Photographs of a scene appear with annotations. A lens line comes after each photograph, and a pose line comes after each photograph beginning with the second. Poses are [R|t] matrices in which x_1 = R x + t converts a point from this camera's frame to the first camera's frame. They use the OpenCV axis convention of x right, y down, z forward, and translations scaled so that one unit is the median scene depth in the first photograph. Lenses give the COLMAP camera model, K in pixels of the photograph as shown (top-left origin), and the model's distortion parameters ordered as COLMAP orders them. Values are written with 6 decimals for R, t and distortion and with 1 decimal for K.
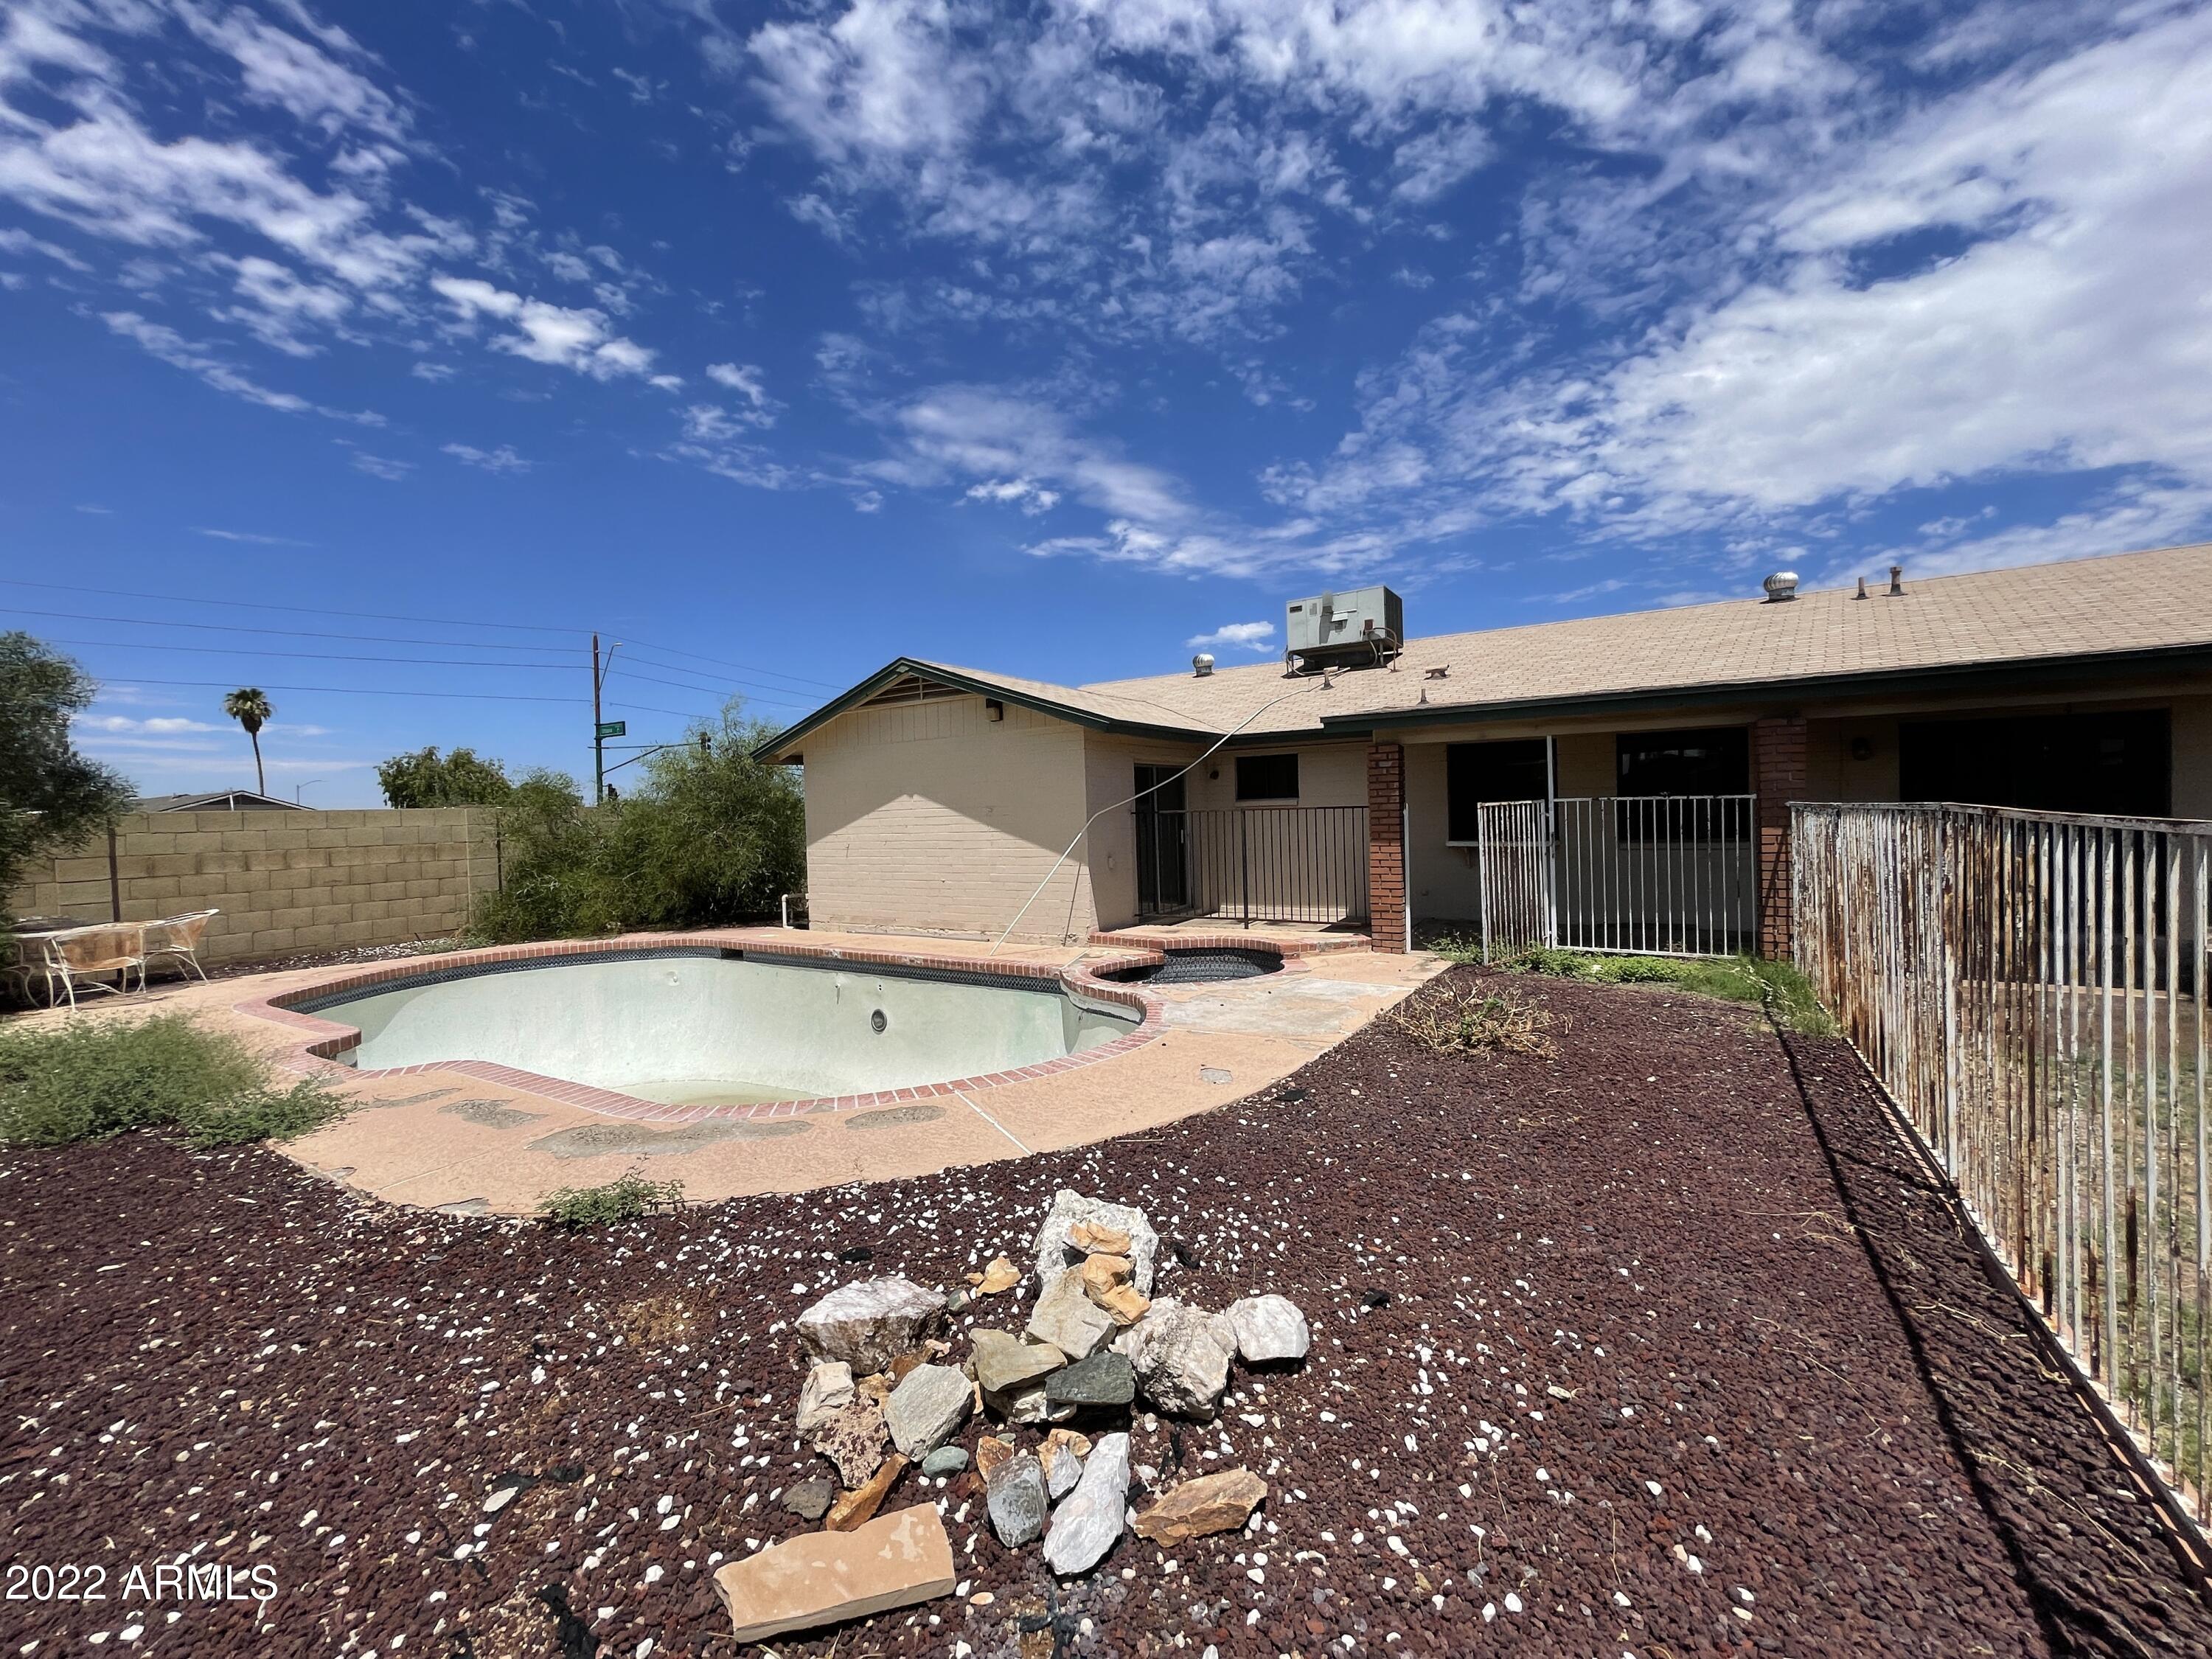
lens RADIAL K [[890.5, 0, 1104.0], [0, 890.5, 826.8], [0, 0, 1]] dist [-0.003144, 0.000676]
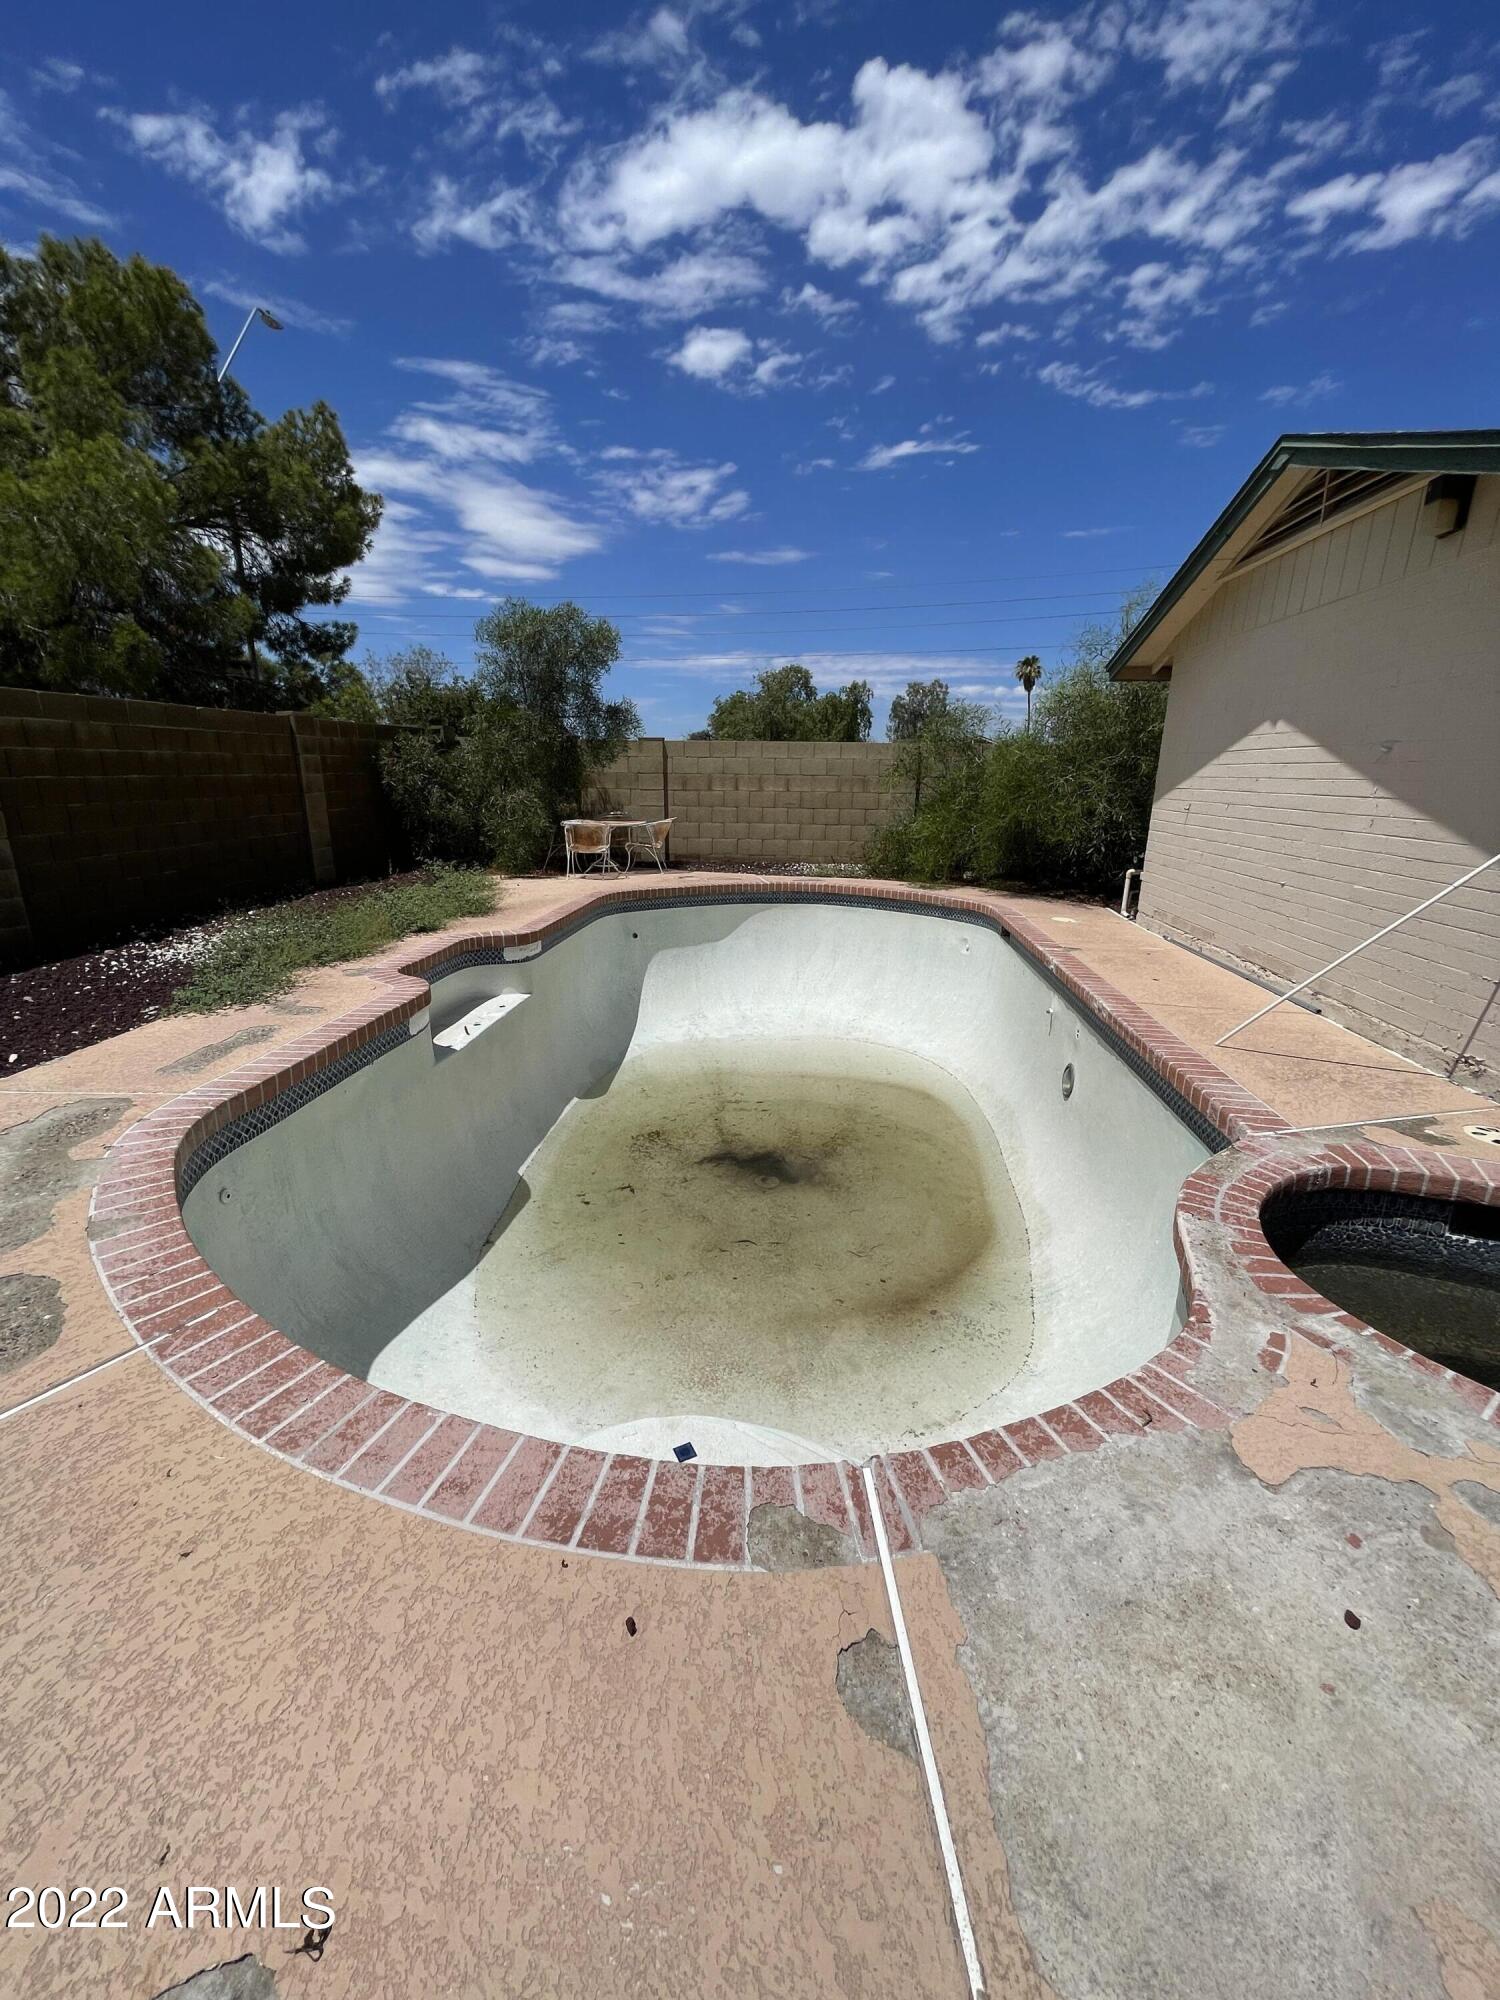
lens RADIAL K [[805.1, 0, 761.1], [0, 805.1, 996.5], [0, 0, 1]] dist [-0.003144, 0.000676]
pose [[0.438444, 0.278149, -0.854635, 0.095261], [-0.043759, 0.956384, 0.288815, -0.001957], [0.897693, -0.089231, 0.431492, 0.383273]]
